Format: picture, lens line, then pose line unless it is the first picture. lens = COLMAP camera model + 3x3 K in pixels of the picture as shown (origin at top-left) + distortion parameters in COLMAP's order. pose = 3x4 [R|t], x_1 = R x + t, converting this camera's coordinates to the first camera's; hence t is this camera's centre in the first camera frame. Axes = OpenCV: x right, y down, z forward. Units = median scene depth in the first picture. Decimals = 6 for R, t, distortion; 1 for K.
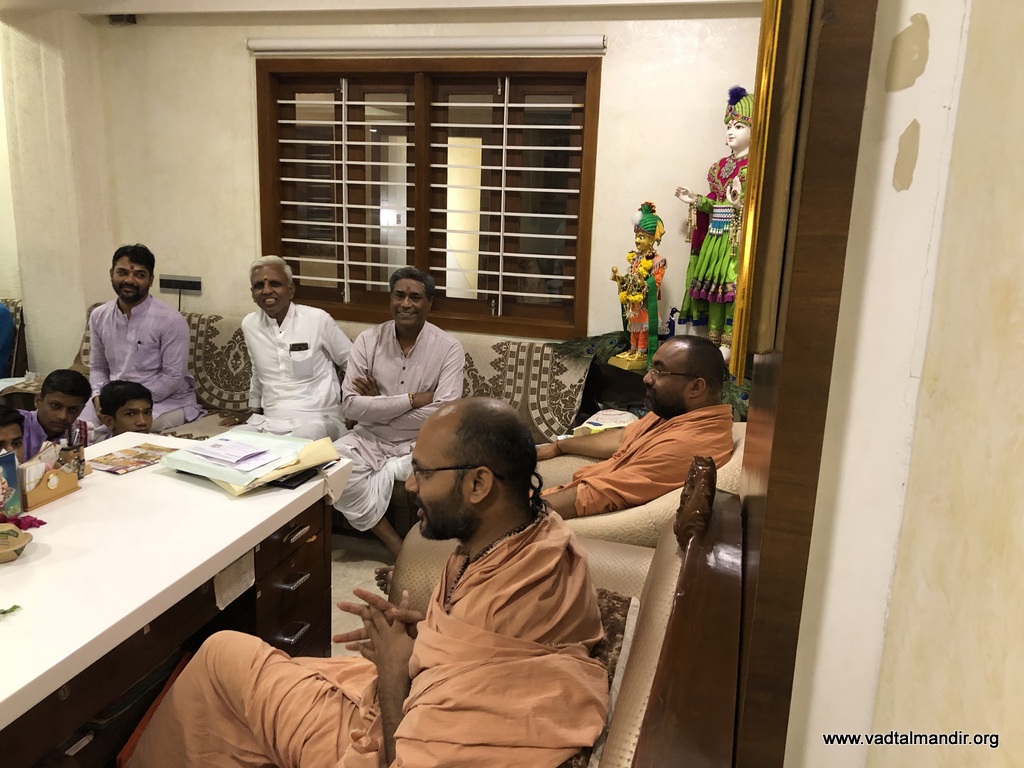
lens RADIAL K [[835.2, 0, 490.2], [0, 835.2, 403.2], [0, 0, 1]] dist [0.015987, -0.005194]
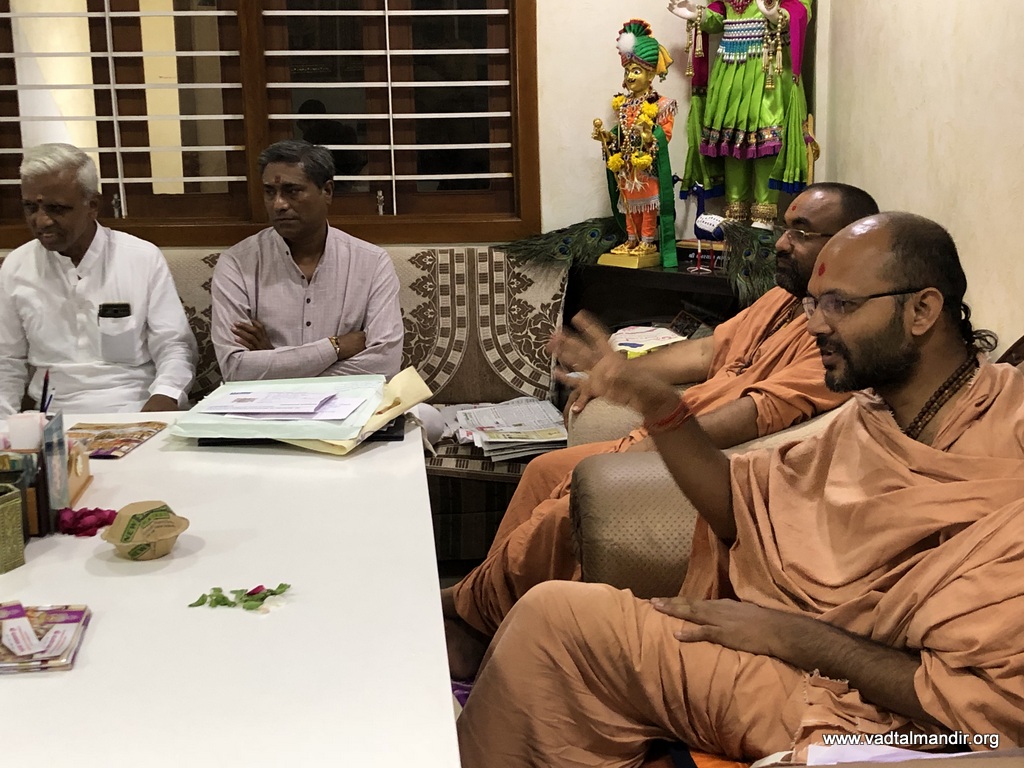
lens RADIAL K [[1463.2, 0, 512.0], [0, 1463.2, 384.0], [0, 0, 1]] dist [0.120765, -0.080690]
pose [[0.940534, -0.119404, 0.318022, -0.307329], [0.127805, 0.991783, -0.005604, 0.044673], [-0.314740, 0.045916, 0.948067, -0.085721]]
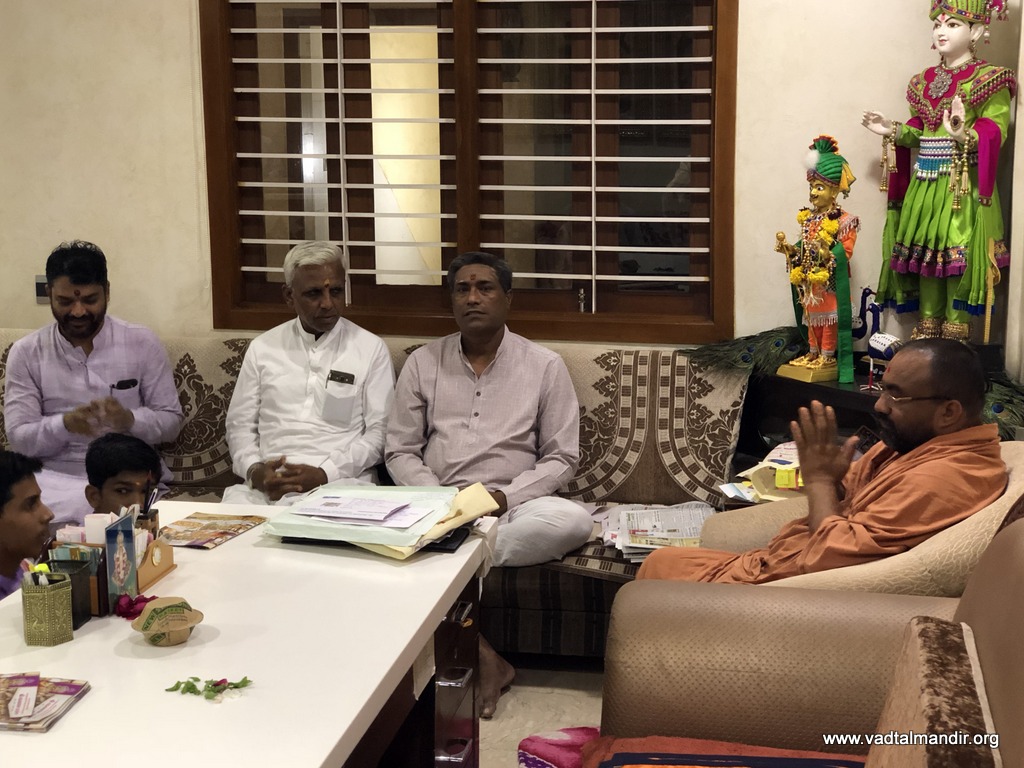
lens RADIAL K [[1582.3, 0, 512.0], [0, 1582.3, 384.0], [0, 0, 1]] dist [0.033653, 0.254265]
pose [[0.995759, -0.052756, 0.075367, -0.166007], [0.057445, 0.996455, -0.061465, 0.025110], [-0.071857, 0.065534, 0.995260, -0.246680]]
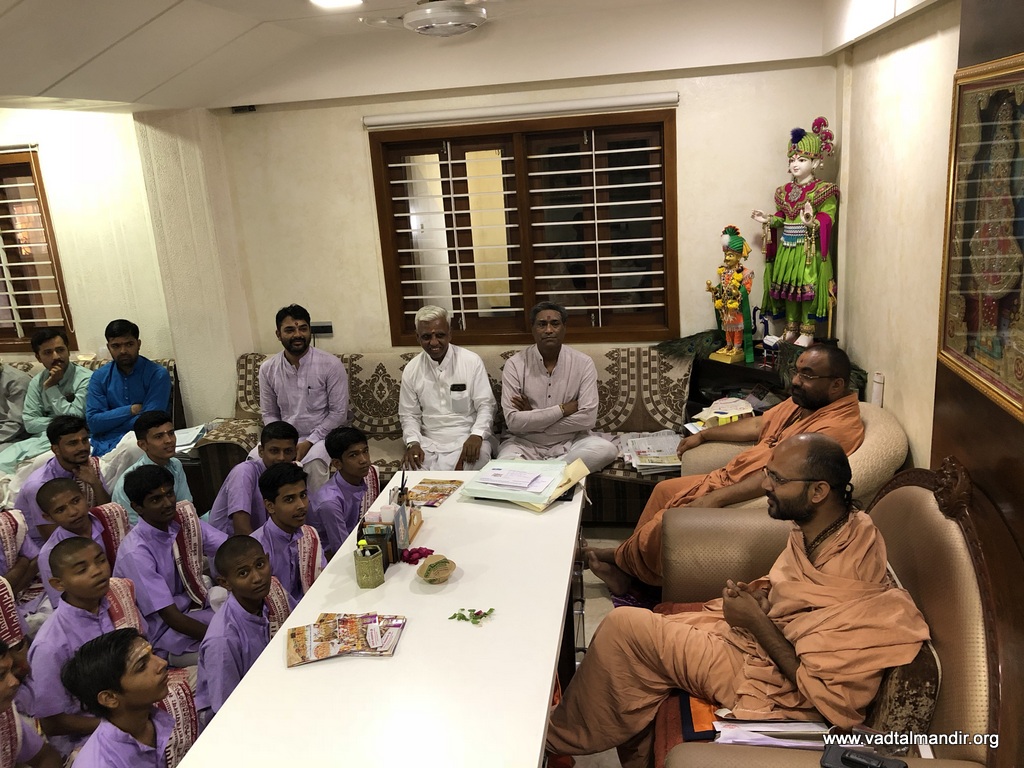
lens RADIAL K [[830.8, 0, 489.6], [0, 830.8, 386.8], [0, 0, 1]] dist [0.003376, -0.009120]
pose [[0.990958, -0.123413, 0.052653, -0.243859], [0.122238, 0.992186, 0.024989, -0.076422], [-0.055326, -0.018327, 0.998300, -0.191143]]
